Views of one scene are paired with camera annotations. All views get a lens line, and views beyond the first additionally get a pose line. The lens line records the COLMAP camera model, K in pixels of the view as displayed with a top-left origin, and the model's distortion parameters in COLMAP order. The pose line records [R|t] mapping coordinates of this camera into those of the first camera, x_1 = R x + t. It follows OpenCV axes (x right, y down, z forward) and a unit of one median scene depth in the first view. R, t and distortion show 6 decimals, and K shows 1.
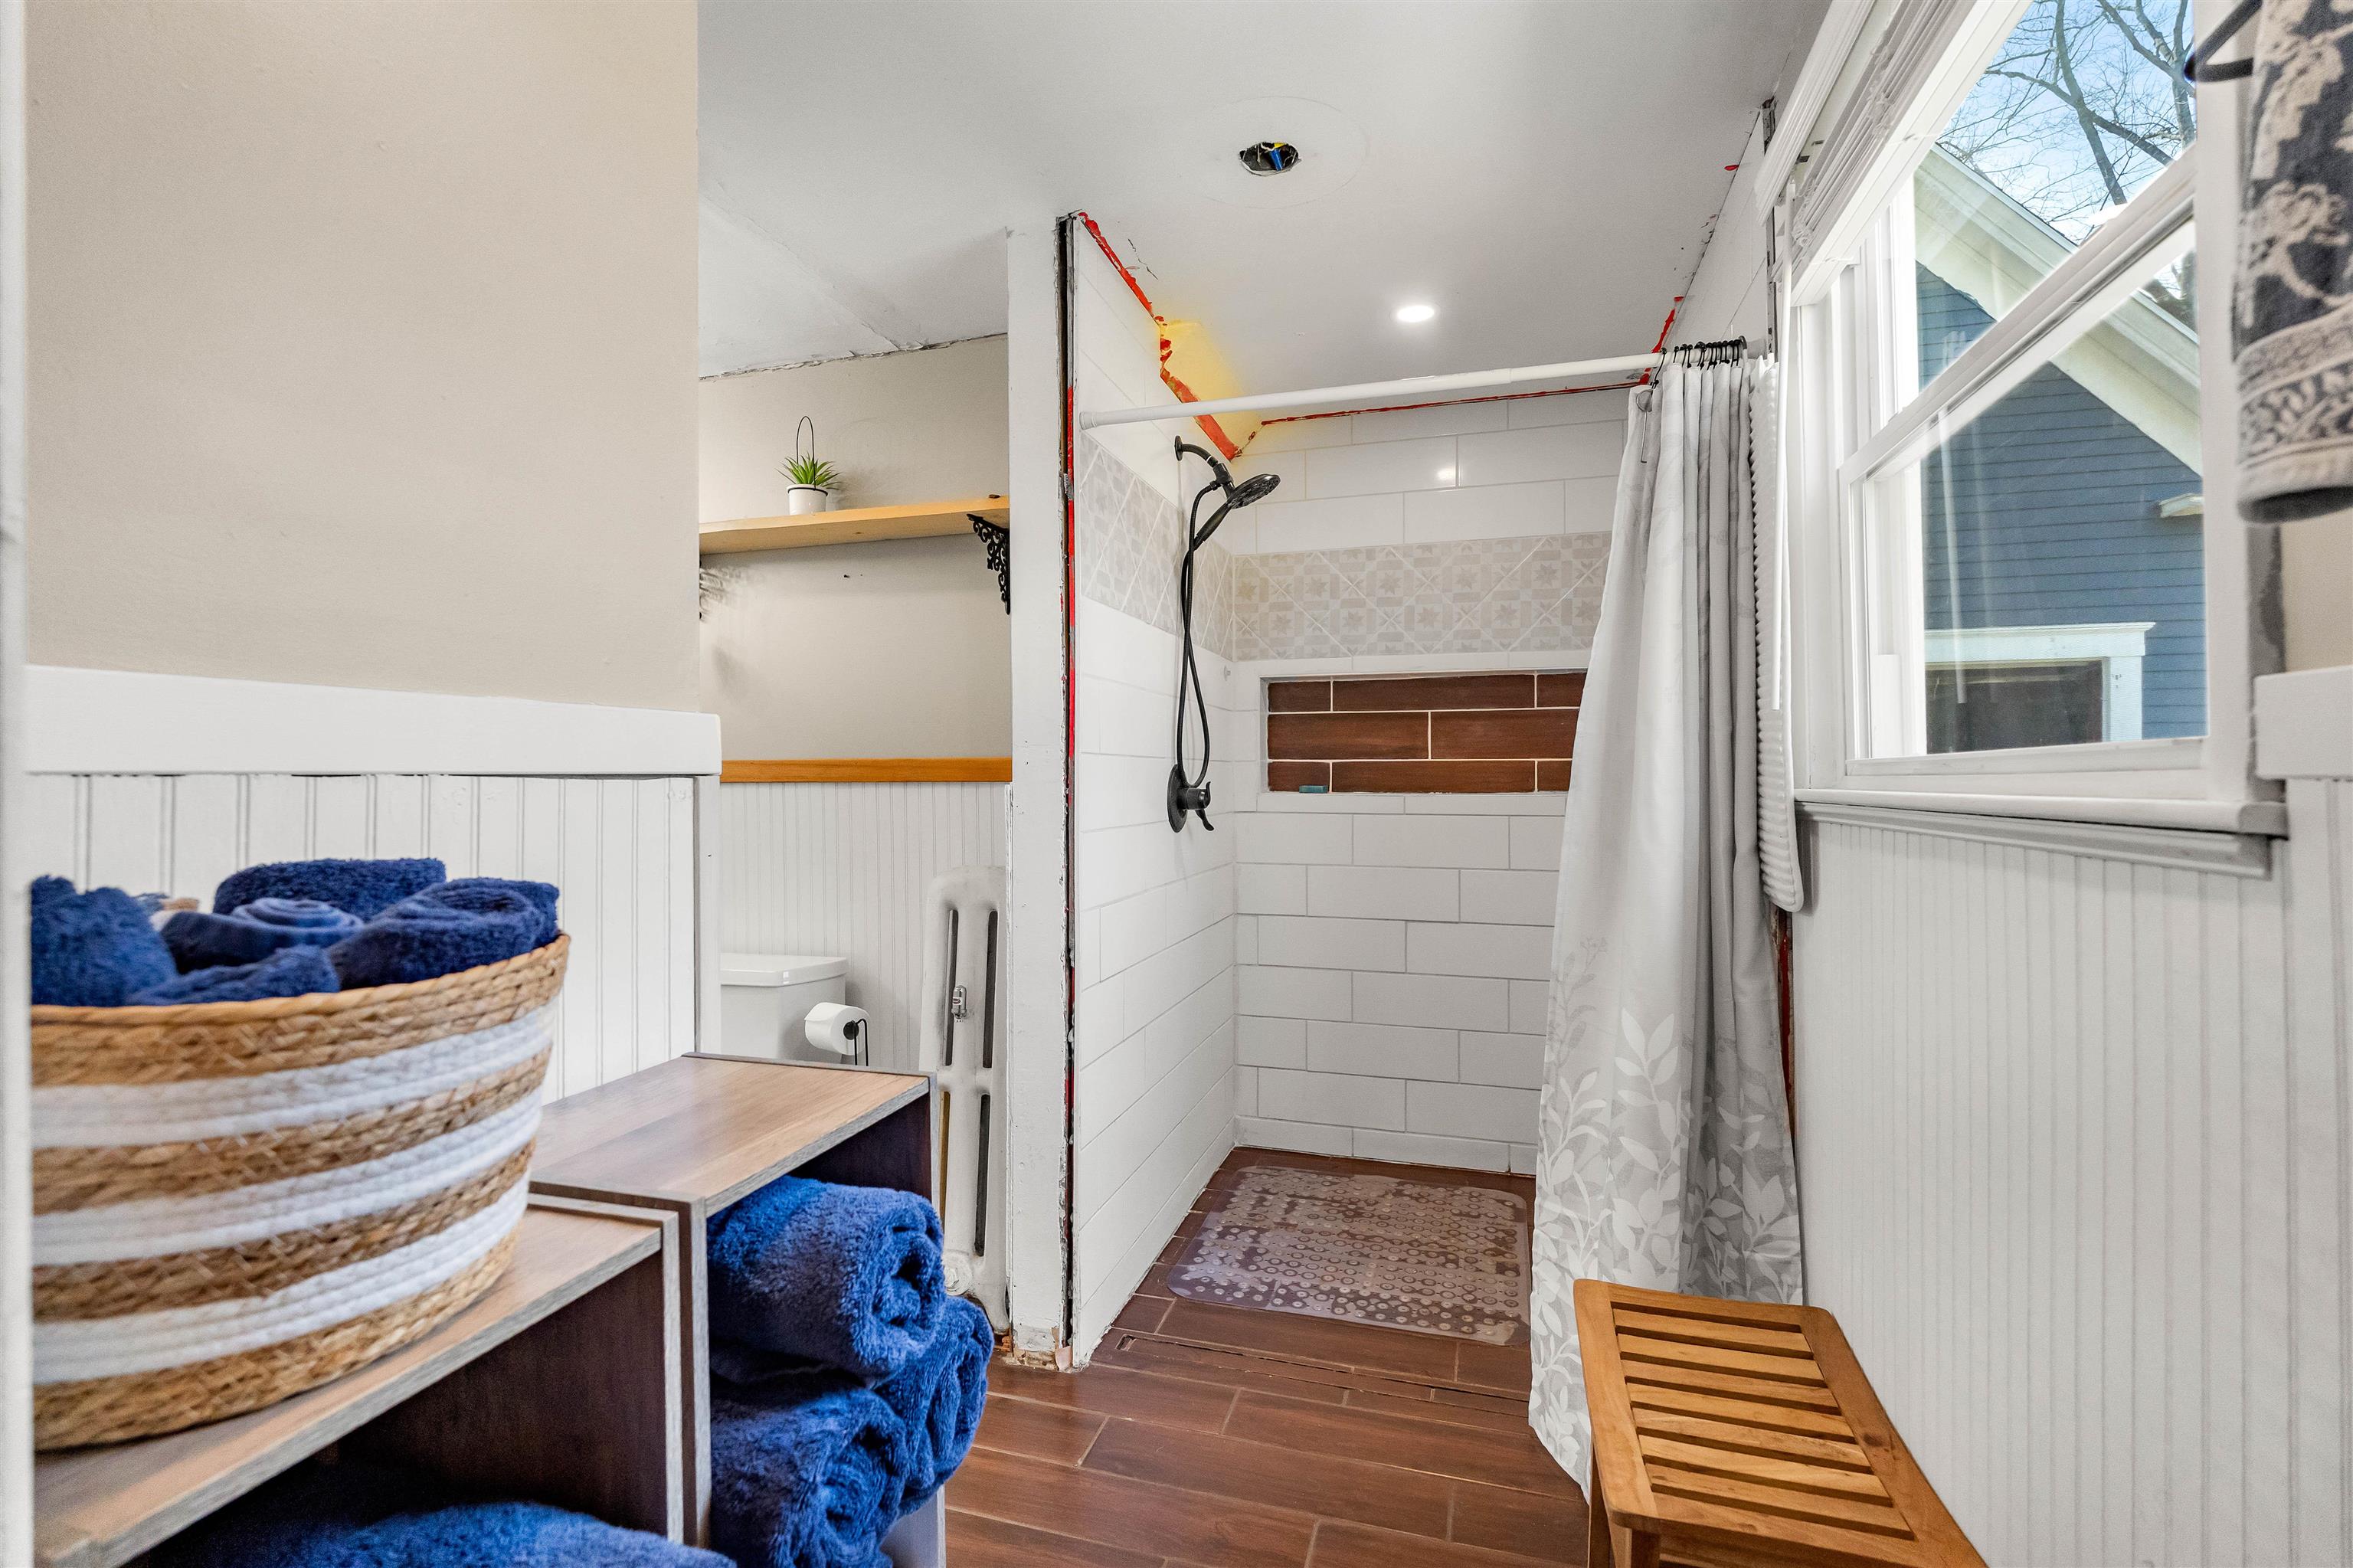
lens RADIAL K [[1062.8, 0, 1175.1], [0, 1062.8, 769.7], [0, 0, 1]] dist [-0.001528, -0.000523]
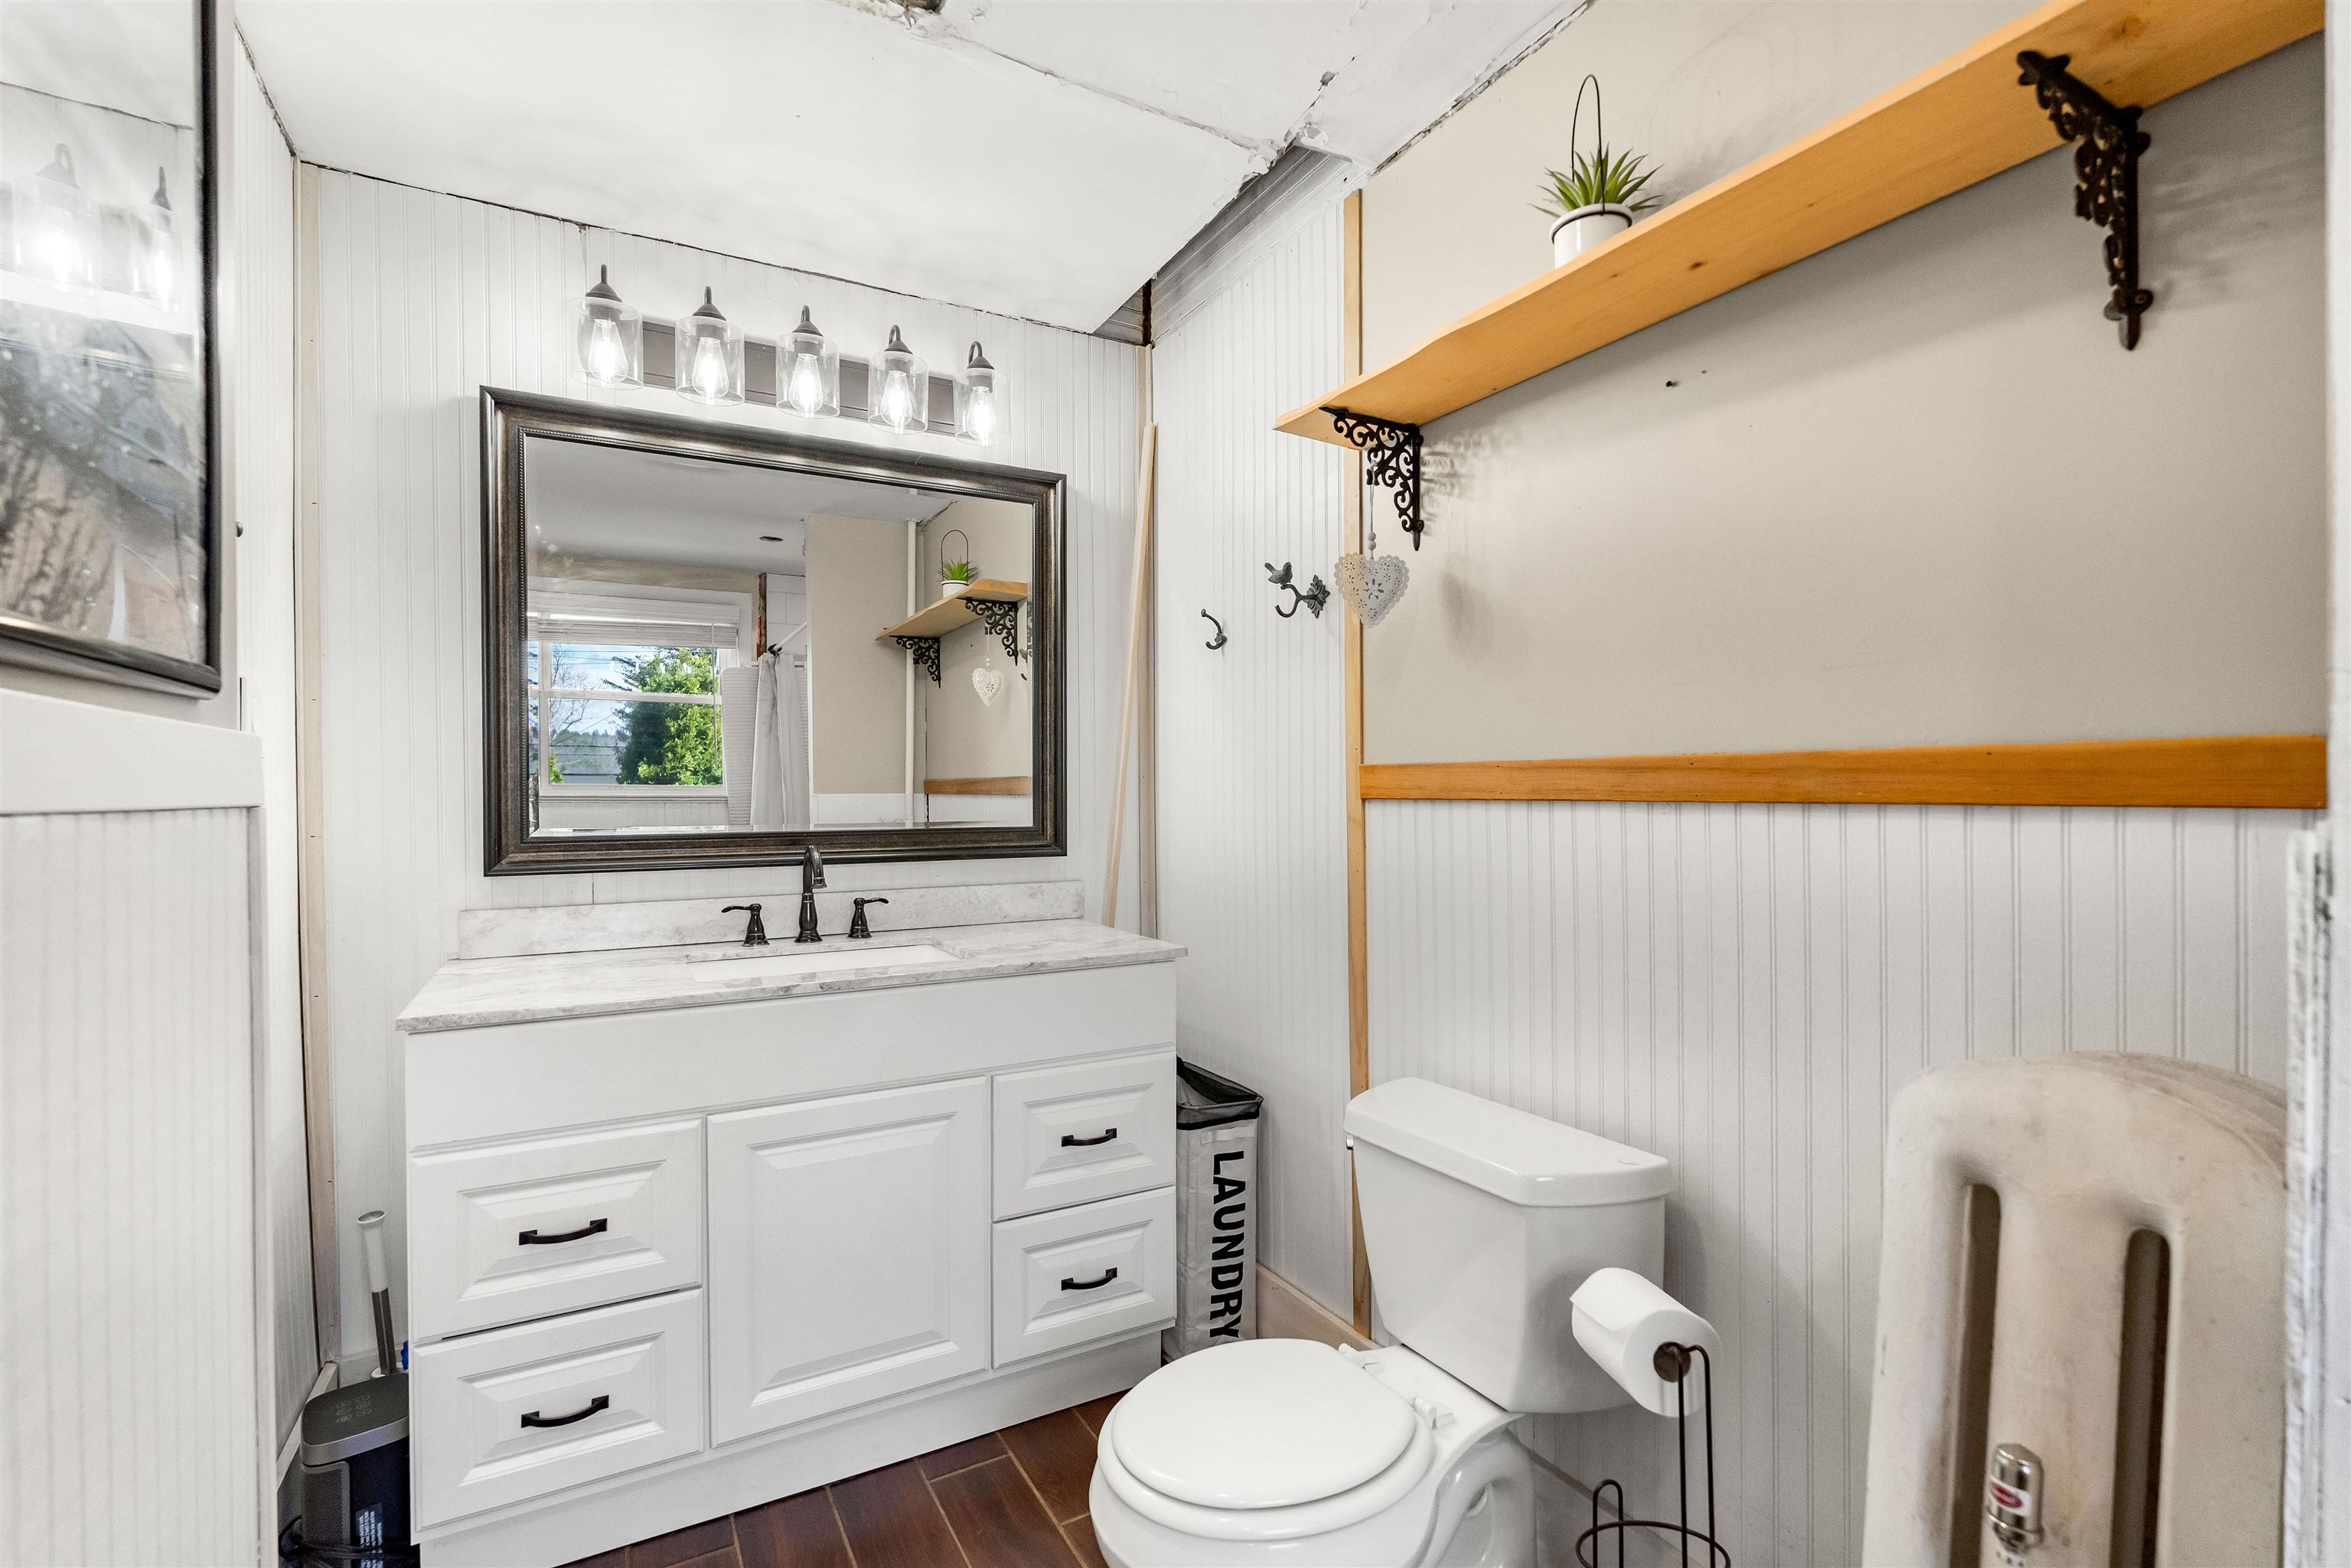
lens RADIAL K [[1050.8, 0, 1177.0], [0, 1050.8, 796.7], [0, 0, 1]] dist [-0.000808, 0.000295]
pose [[0.722570, 0.007588, -0.691256, -0.139596], [0.003794, 0.999881, 0.014942, 0.001118], [0.691287, -0.013419, 0.722456, 0.496210]]
